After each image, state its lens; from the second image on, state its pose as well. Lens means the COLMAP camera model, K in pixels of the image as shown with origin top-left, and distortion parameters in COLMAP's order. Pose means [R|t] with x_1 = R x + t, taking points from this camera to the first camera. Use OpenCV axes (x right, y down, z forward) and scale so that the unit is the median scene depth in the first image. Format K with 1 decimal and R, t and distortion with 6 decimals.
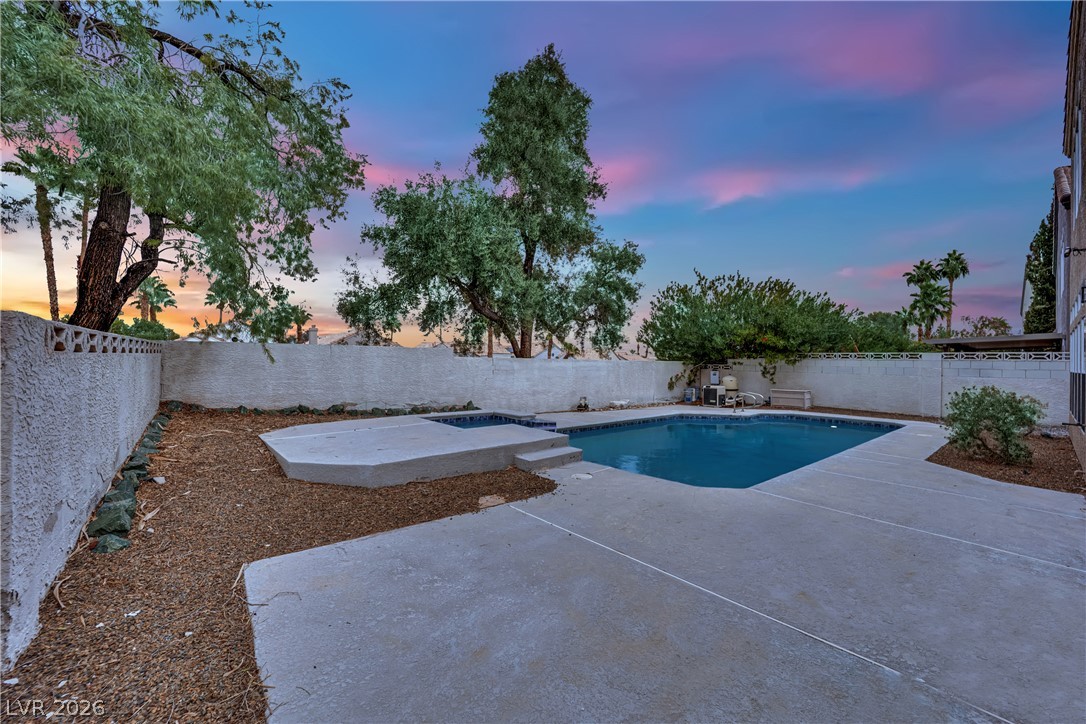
lens RADIAL K [[436.2, 0, 543.0], [0, 436.2, 362.0], [0, 0, 1]] dist [0.001117, 0.000061]
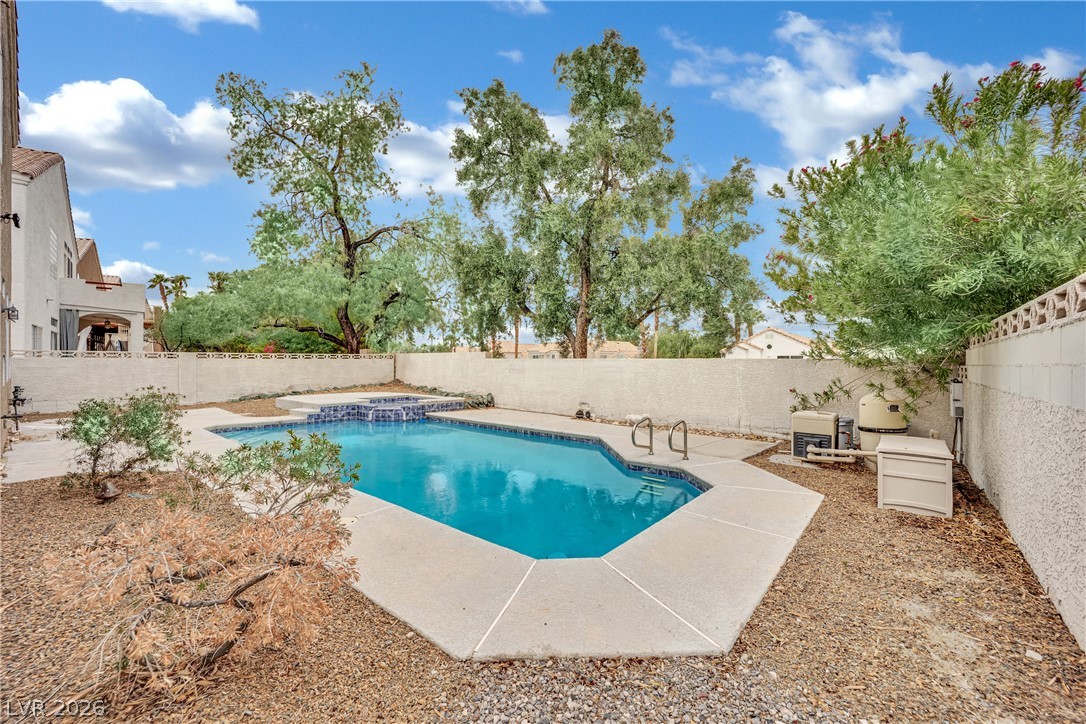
lens RADIAL K [[444.1, 0, 541.1], [0, 444.1, 358.3], [0, 0, 1]] dist [-0.017536, 0.000058]
pose [[0.159424, -0.022087, -0.986963, 0.799618], [-0.001160, 0.999745, -0.022561, 0.011359], [0.987210, 0.004742, 0.159358, 0.662600]]
